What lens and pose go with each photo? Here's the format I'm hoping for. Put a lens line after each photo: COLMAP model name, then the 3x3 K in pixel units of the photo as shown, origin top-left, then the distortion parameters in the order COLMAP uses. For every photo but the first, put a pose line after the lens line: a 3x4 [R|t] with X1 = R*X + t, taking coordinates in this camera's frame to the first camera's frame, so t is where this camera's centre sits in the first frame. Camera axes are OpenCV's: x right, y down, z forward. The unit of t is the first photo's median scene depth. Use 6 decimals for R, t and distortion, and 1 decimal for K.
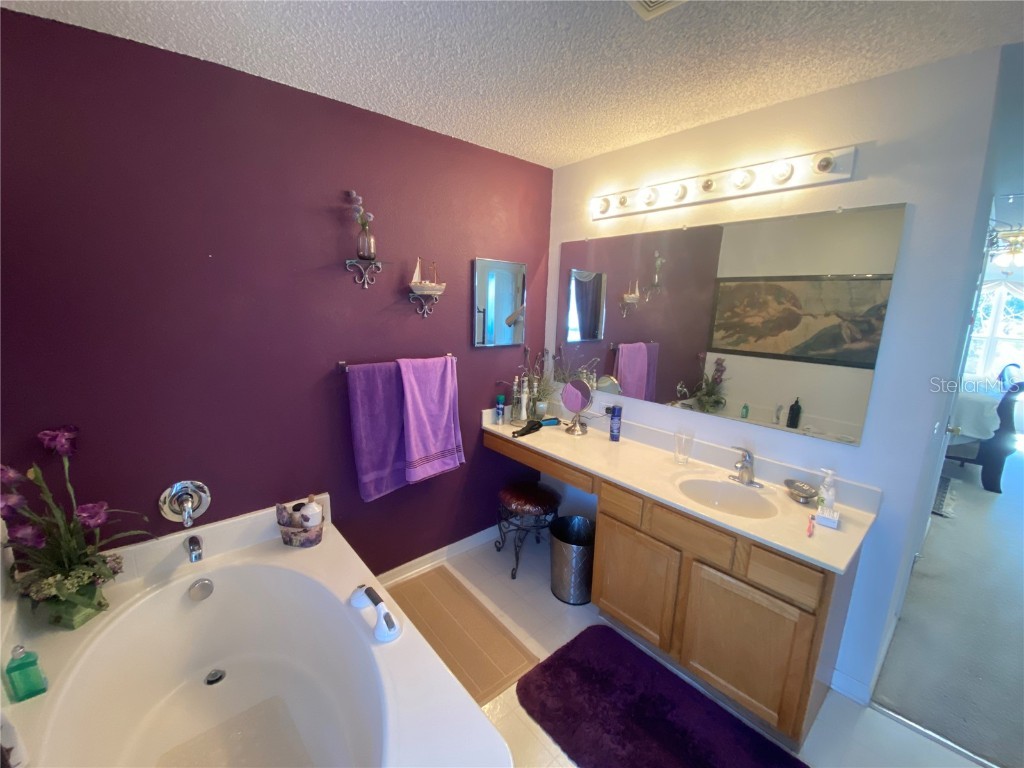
lens RADIAL K [[414.1, 0, 510.2], [0, 414.1, 385.6], [0, 0, 1]] dist [0.020979, -0.022574]
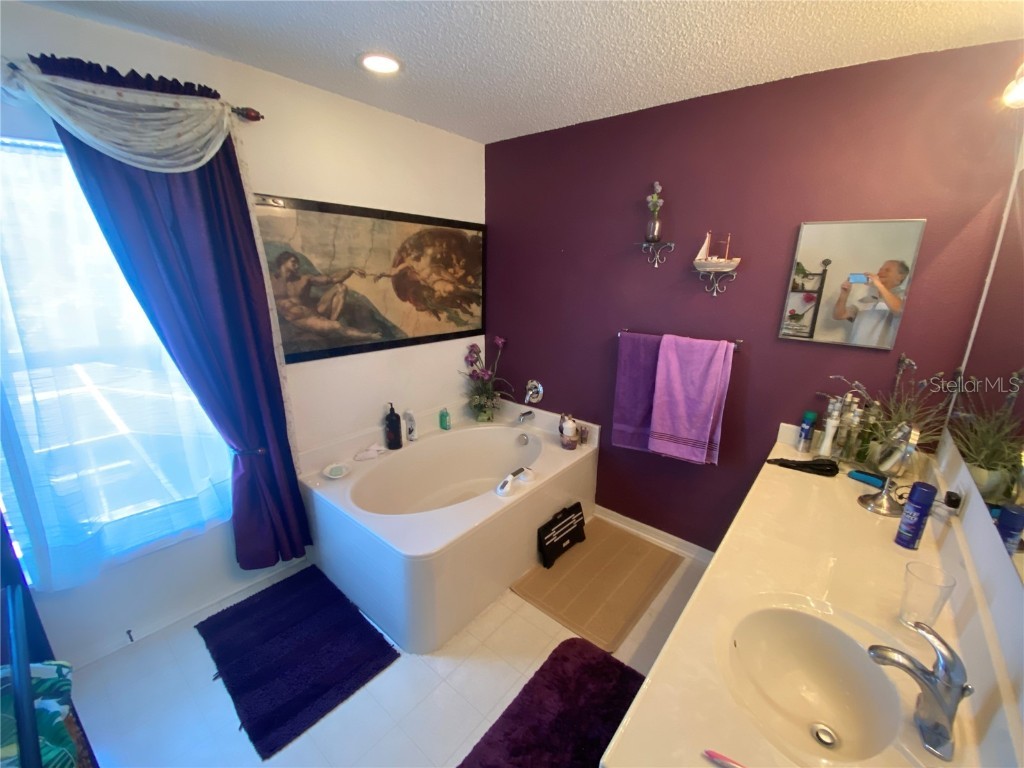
lens RADIAL K [[414.1, 0, 510.2], [0, 414.1, 385.6], [0, 0, 1]] dist [0.020979, -0.022574]
pose [[0.153664, 0.244368, -0.957430, 0.686794], [-0.207841, 0.955254, 0.210455, -0.075573], [0.966017, 0.166654, 0.197578, 0.411693]]
